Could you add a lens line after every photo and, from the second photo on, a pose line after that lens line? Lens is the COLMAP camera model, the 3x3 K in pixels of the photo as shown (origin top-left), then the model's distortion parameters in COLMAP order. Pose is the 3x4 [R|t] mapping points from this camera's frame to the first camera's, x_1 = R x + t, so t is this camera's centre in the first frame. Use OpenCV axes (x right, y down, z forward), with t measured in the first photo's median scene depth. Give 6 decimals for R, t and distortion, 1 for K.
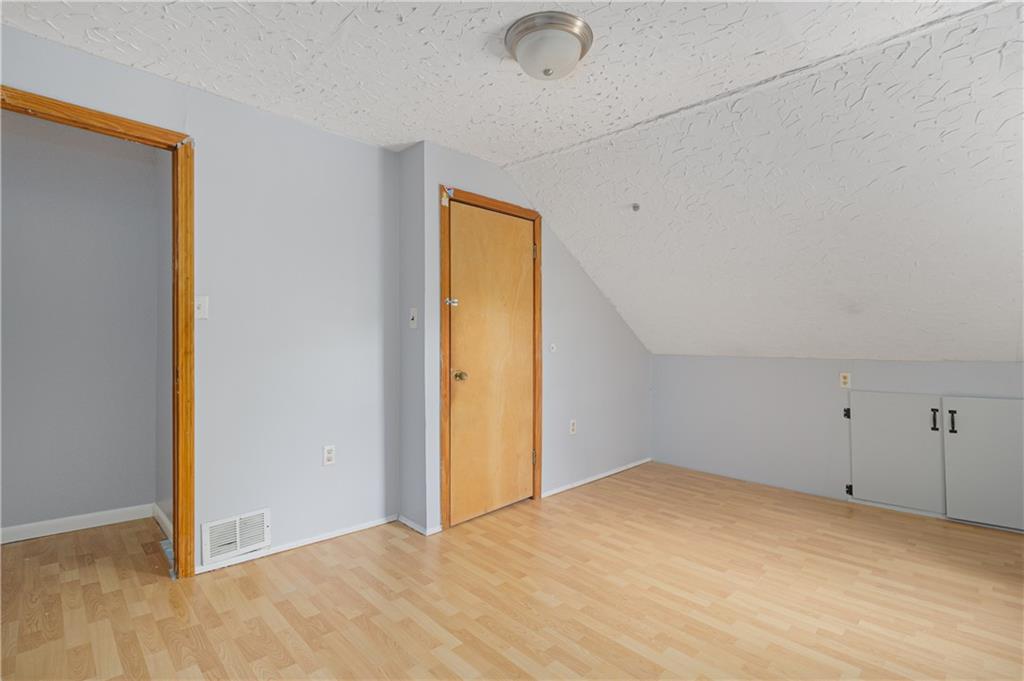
lens RADIAL K [[487.7, 0, 518.9], [0, 487.7, 336.1], [0, 0, 1]] dist [-0.002227, -0.000399]
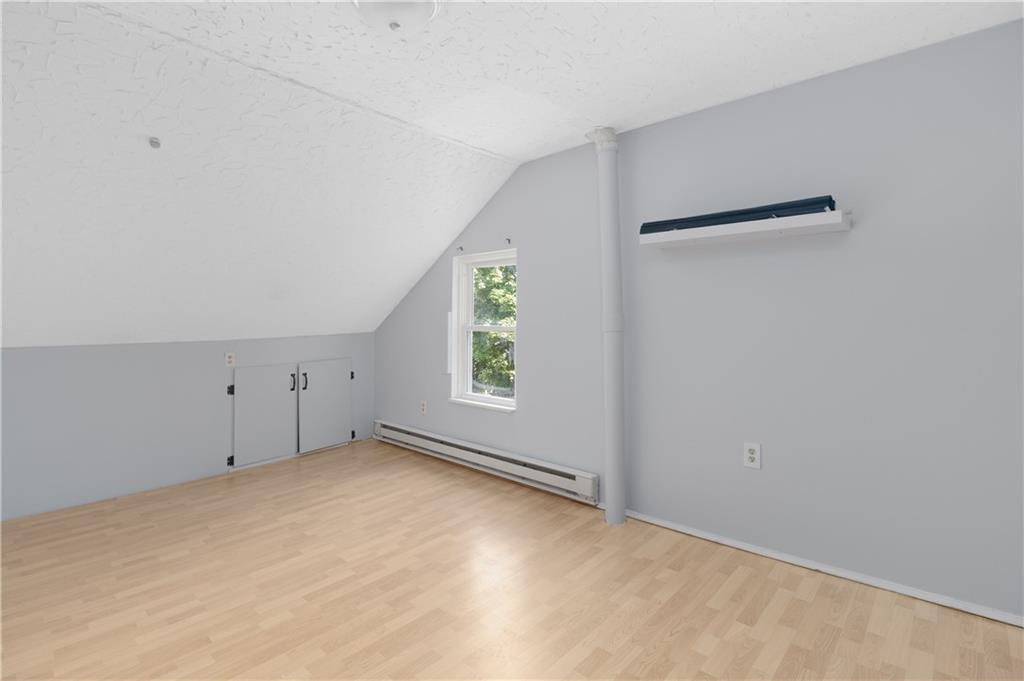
lens RADIAL K [[483.7, 0, 512.0], [0, 483.7, 304.3], [0, 0, 1]] dist [-0.001264, -0.000450]
pose [[-0.053823, 0.023174, 0.998282, -0.497338], [0.001319, 0.999731, -0.023136, -0.006652], [-0.998550, 0.000072, -0.053840, 0.502189]]
